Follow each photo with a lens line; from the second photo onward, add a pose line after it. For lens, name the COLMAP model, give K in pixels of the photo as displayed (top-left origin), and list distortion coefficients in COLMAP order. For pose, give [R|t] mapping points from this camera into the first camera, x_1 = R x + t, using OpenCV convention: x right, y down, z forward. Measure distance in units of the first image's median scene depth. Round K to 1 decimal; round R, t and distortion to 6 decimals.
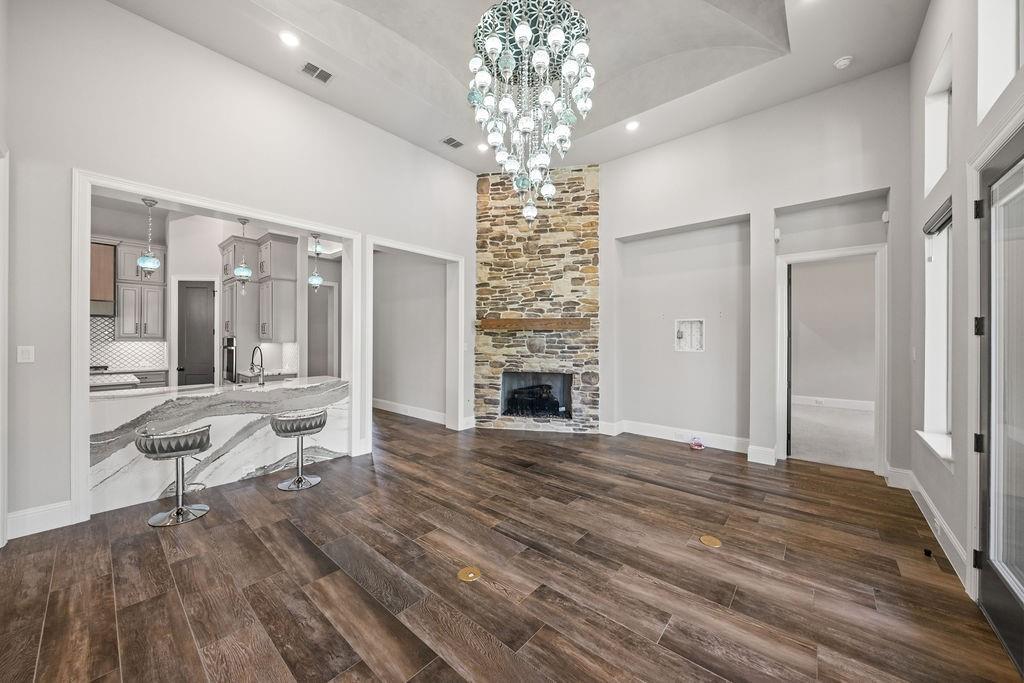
lens RADIAL K [[366.3, 0, 508.0], [0, 366.3, 337.6], [0, 0, 1]] dist [0.000630, -0.000101]
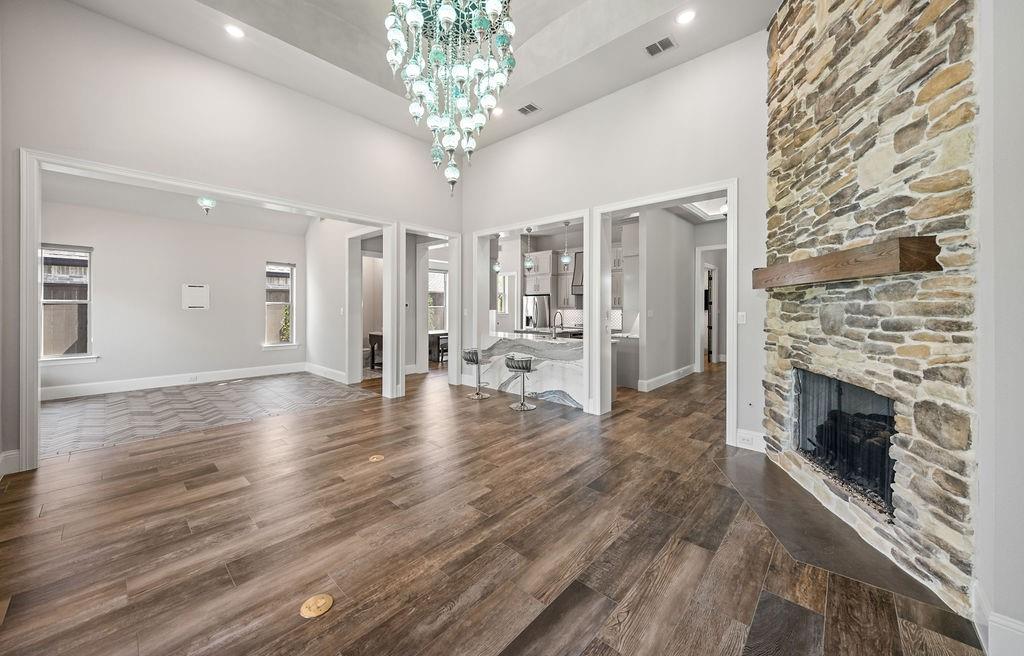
lens RADIAL K [[368.2, 0, 501.8], [0, 368.2, 308.4], [0, 0, 1]] dist [0.000694, 0.000069]
pose [[-0.037642, -0.002754, -0.999287, 0.548926], [-0.004991, 0.999984, -0.002568, 0.013196], [0.999279, 0.004891, -0.037656, 0.620508]]
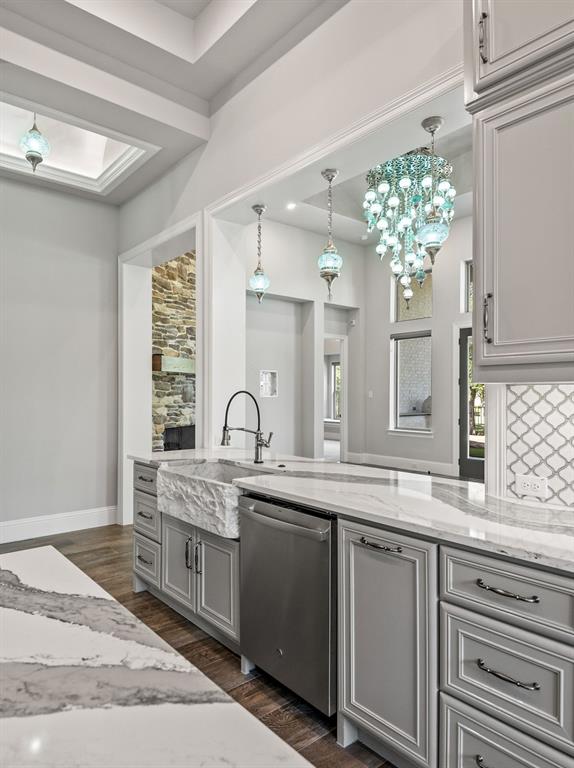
lens RADIAL K [[496.7, 0, 283.2], [0, 496.7, 394.6], [0, 0, 1]] dist [0.002101, 0.000328]
pose [[0.153691, -0.002332, 0.988116, -0.998288], [0.004093, 0.999990, 0.001723, 0.023781], [-0.988111, 0.003780, 0.153699, 0.624136]]
